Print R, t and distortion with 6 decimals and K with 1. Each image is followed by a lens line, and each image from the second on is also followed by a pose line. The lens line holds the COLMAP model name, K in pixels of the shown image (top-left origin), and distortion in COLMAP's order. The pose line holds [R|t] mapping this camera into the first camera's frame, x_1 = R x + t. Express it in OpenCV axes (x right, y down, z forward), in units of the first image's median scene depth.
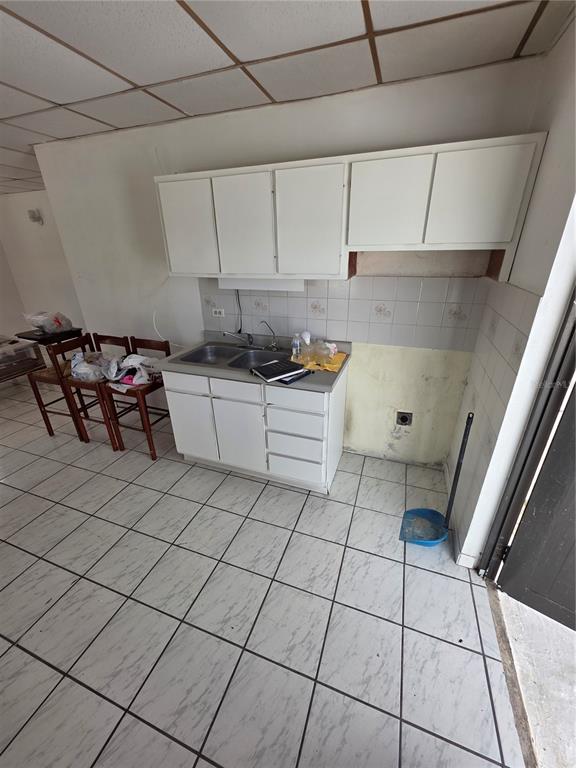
lens RADIAL K [[304.3, 0, 288.0], [0, 304.3, 384.0], [0, 0, 1]] dist [0.002597, 0.000130]
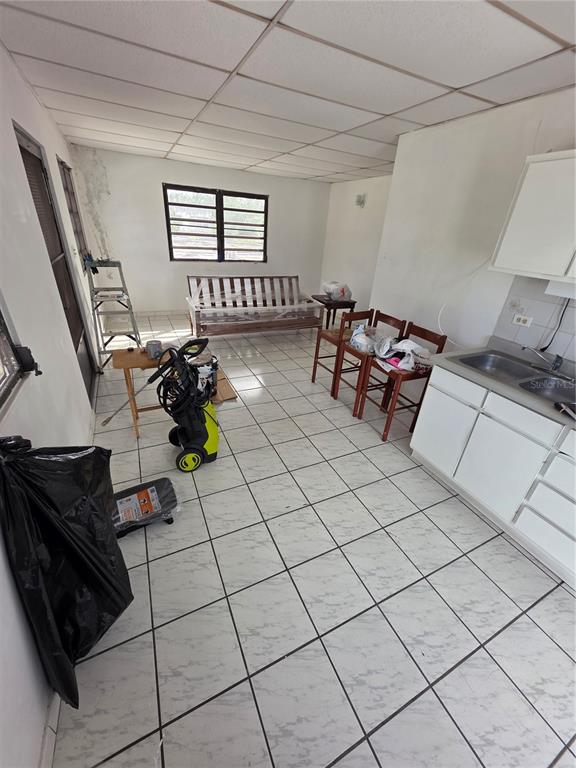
lens RADIAL K [[304.3, 0, 288.0], [0, 304.3, 384.0], [0, 0, 1]] dist [0.002597, 0.000130]
pose [[0.715993, 0.370014, -0.591983, -0.135997], [-0.347577, 0.924351, 0.157370, 0.019853], [0.605429, 0.093084, 0.790437, -0.037128]]
